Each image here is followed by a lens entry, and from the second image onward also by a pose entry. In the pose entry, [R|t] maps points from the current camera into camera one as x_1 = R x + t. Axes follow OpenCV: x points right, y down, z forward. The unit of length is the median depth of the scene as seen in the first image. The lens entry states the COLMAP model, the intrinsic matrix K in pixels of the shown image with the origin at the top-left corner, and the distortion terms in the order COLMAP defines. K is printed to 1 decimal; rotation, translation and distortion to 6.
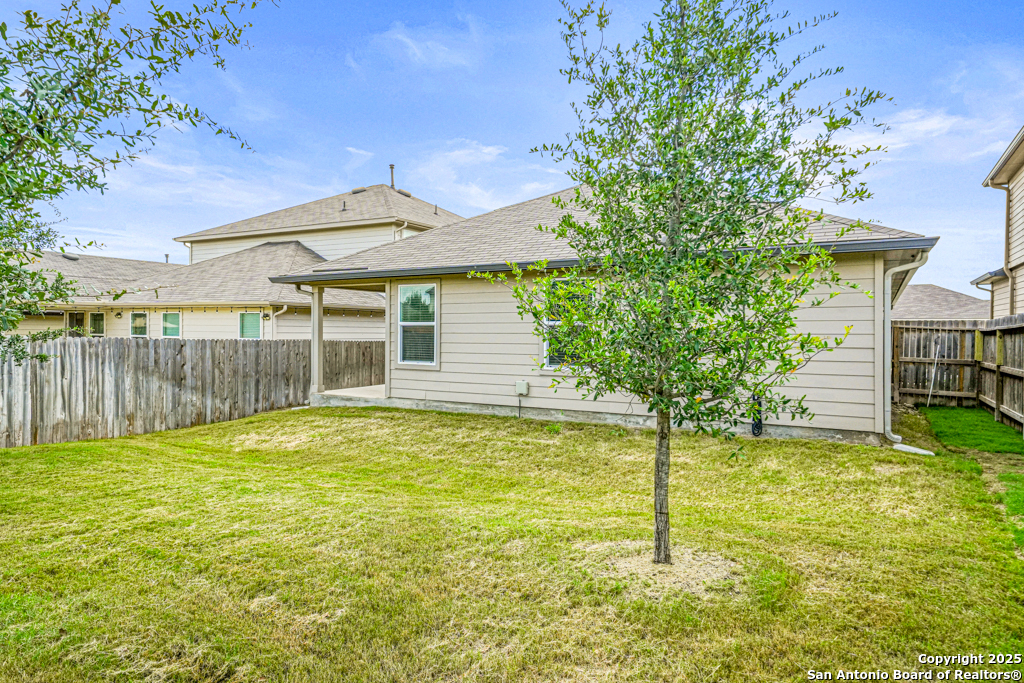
lens RADIAL K [[565.6, 0, 508.8], [0, 565.6, 332.7], [0, 0, 1]] dist [0.015910, 0.000465]
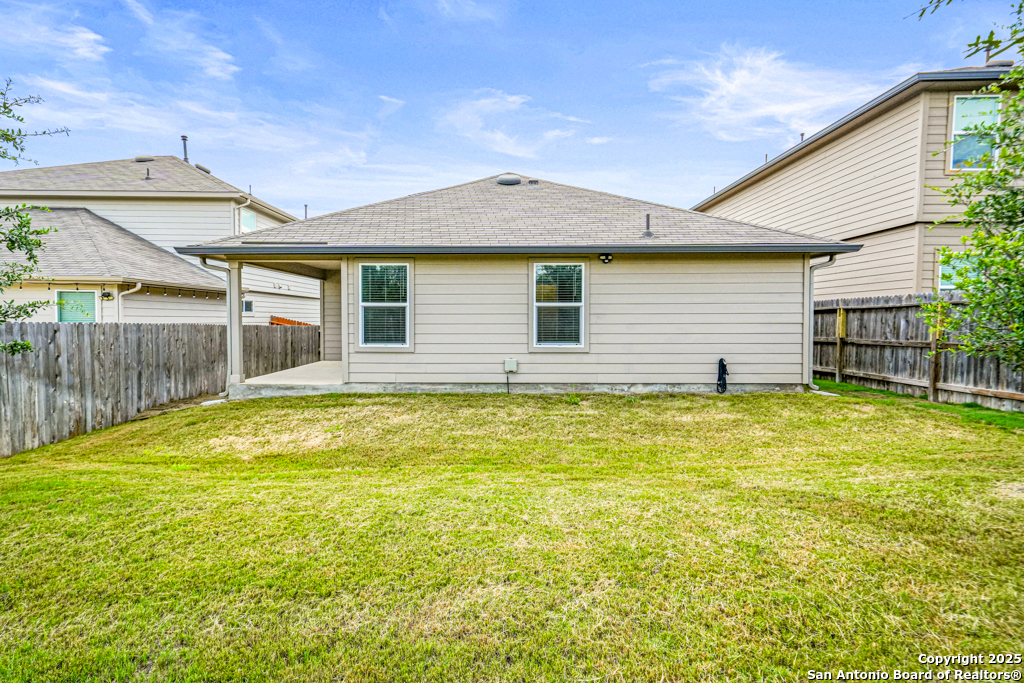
lens RADIAL K [[489.1, 0, 488.4], [0, 489.1, 318.7], [0, 0, 1]] dist [0.007088, -0.002540]
pose [[0.896565, -0.004860, 0.442885, -0.347284], [0.003977, 0.999988, 0.002923, 0.006539], [-0.442894, -0.000860, 0.896574, 0.165305]]
